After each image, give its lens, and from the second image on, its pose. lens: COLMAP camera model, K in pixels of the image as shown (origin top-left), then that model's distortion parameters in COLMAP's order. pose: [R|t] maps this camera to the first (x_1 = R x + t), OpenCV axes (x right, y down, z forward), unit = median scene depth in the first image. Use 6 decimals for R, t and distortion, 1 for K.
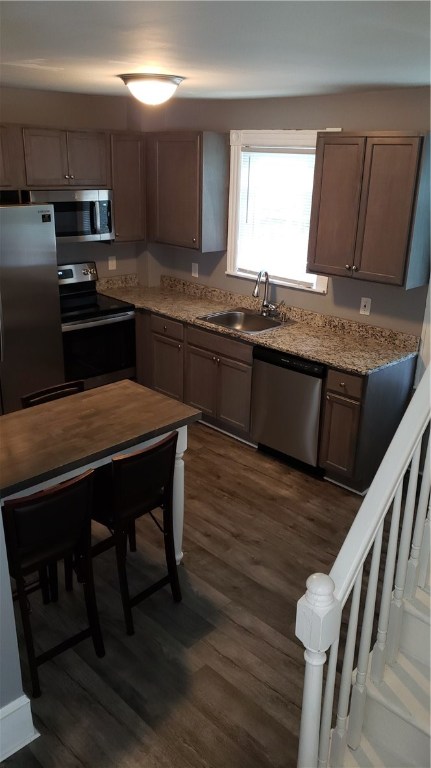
lens RADIAL K [[601.9, 0, 215.5], [0, 601.9, 384.0], [0, 0, 1]] dist [0.108626, -0.000799]
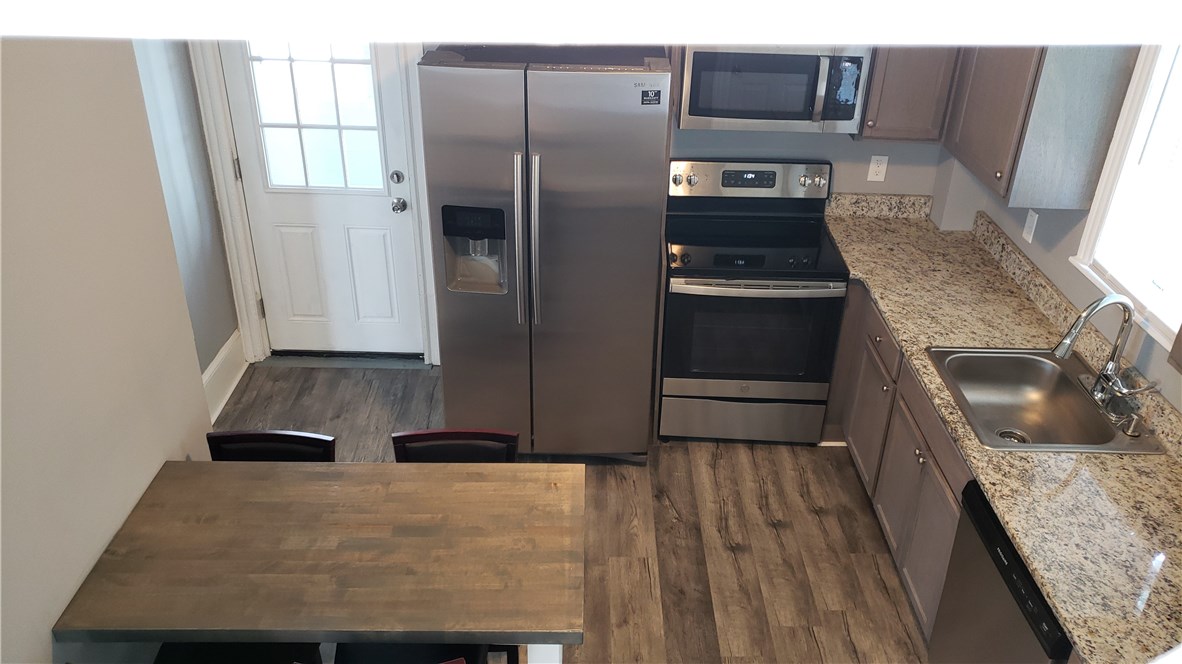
lens RADIAL K [[910.9, 0, 597.3], [0, 910.9, 331.1], [0, 0, 1]] dist [0.004038, -0.001639]
pose [[0.707846, 0.333598, -0.622629, 0.222879], [-0.258759, 0.942641, 0.210884, -0.209538], [0.657266, 0.011838, 0.753566, 0.336530]]
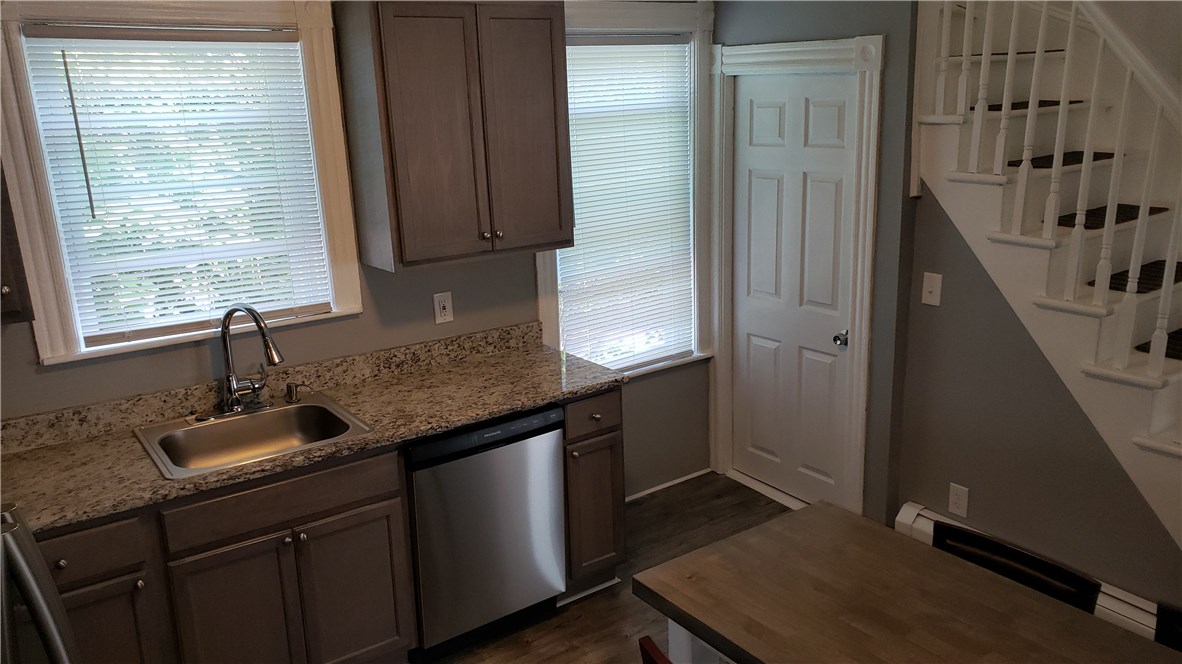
lens RADIAL K [[910.9, 0, 597.3], [0, 910.9, 331.1], [0, 0, 1]] dist [0.004038, -0.001639]
pose [[0.151607, -0.270100, 0.950821, -0.499776], [0.384216, 0.902397, 0.195082, -0.204174], [-0.910710, 0.335745, 0.240587, 0.638072]]
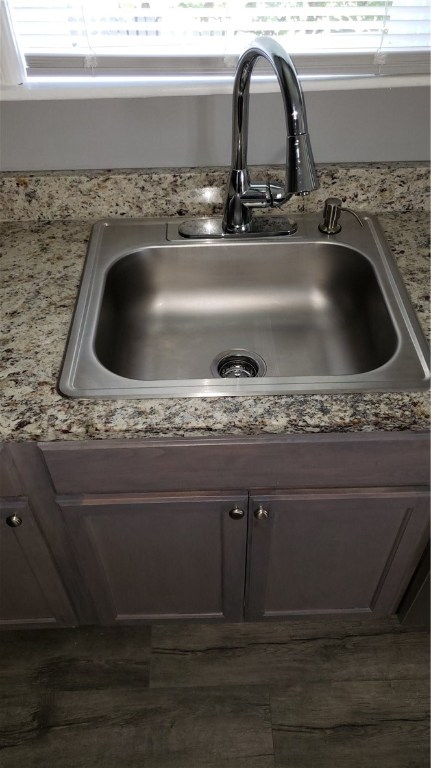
lens RADIAL K [[602.3, 0, 217.8], [0, 602.3, 397.4], [0, 0, 1]] dist [0.005292, 0.001910]
pose [[0.686411, -0.547452, 0.478681, -0.097441], [0.291843, 0.810283, 0.508202, -0.203733], [-0.666084, -0.209136, 0.715957, 0.853905]]
